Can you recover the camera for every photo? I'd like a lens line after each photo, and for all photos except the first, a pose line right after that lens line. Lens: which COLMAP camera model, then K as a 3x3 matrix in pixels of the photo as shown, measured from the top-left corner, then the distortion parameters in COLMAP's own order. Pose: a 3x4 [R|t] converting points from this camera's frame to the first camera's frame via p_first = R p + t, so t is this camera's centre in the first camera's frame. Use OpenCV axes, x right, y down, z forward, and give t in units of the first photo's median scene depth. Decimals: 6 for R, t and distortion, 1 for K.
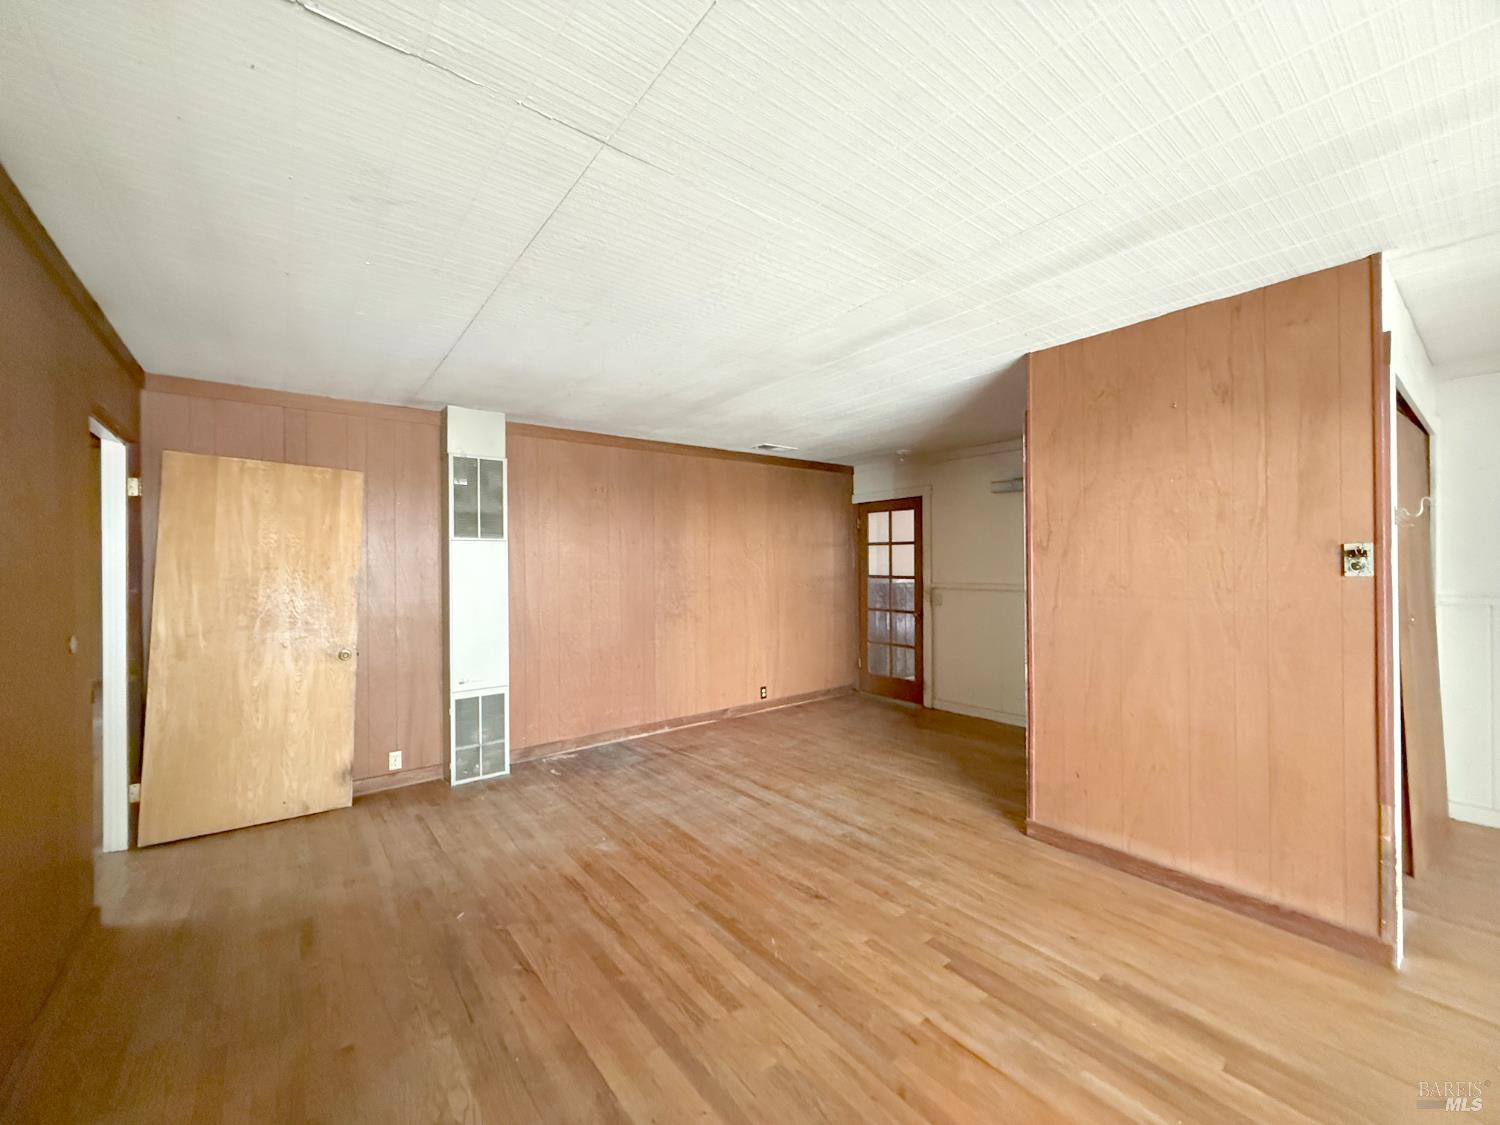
lens RADIAL K [[600.3, 0, 745.9], [0, 600.3, 562.0], [0, 0, 1]] dist [0.000850, -0.000005]
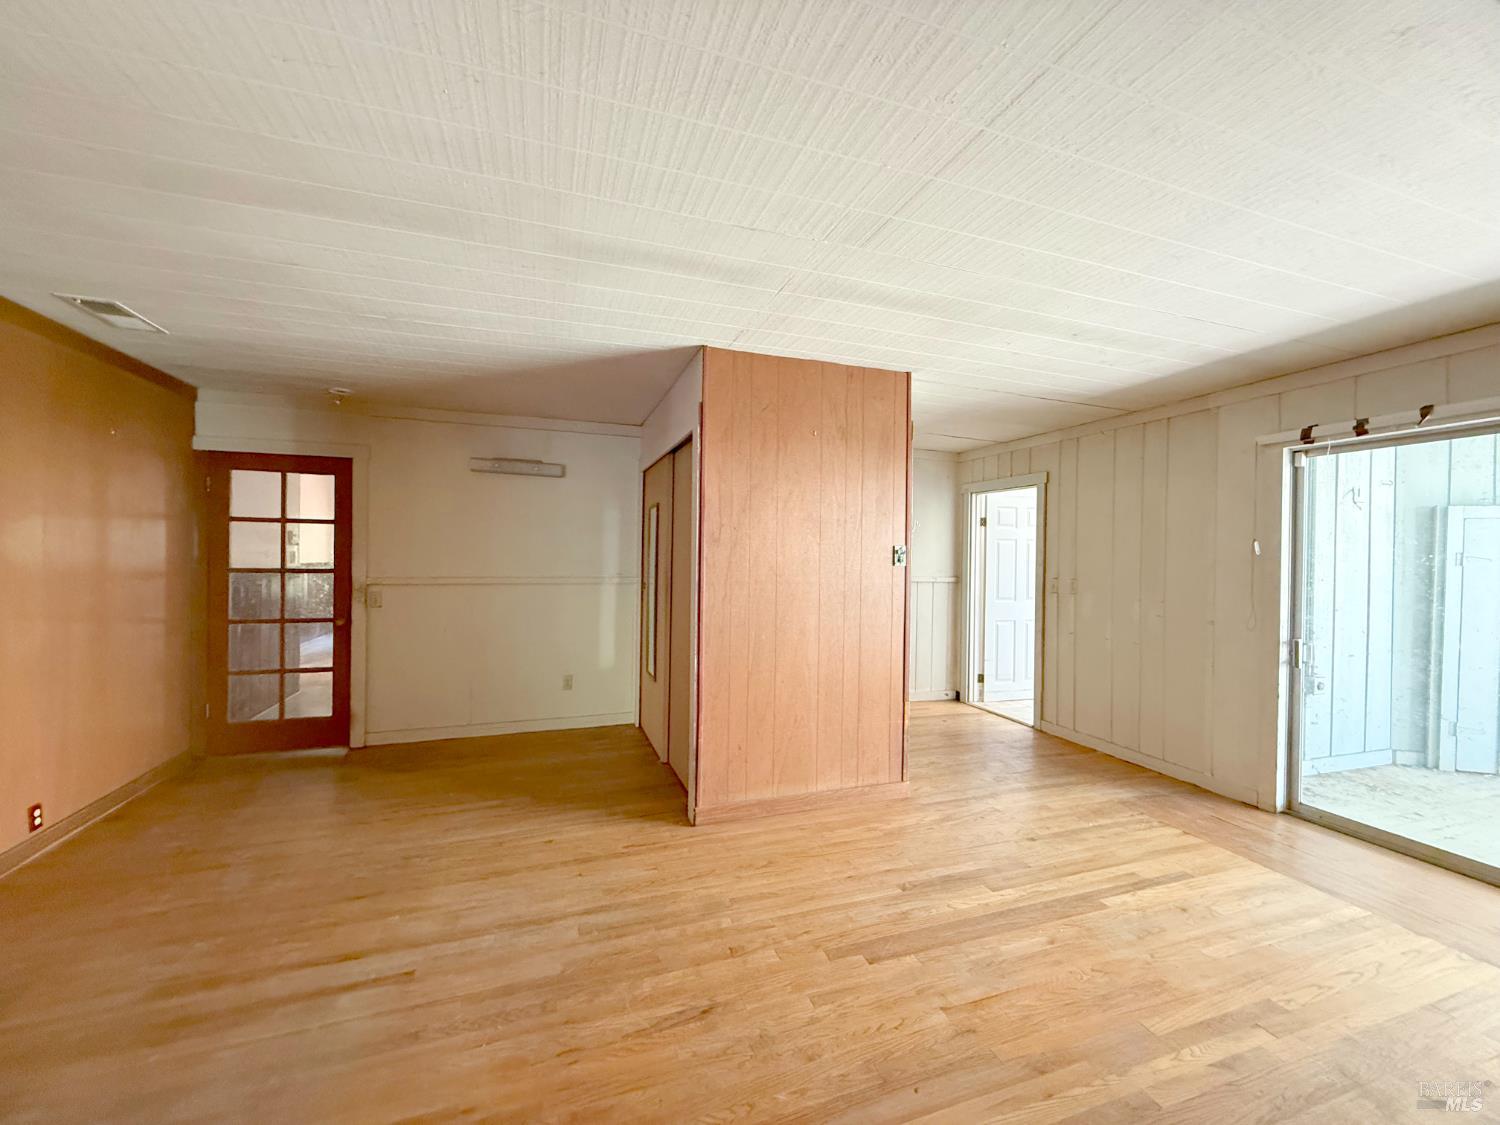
lens RADIAL K [[600.3, 0, 745.9], [0, 600.3, 562.0], [0, 0, 1]] dist [0.000850, -0.000005]
pose [[0.322758, 0.000206, 0.946481, -0.437178], [-0.015838, 0.999861, 0.005183, 0.007546], [-0.946349, -0.016664, 0.322717, 0.577174]]
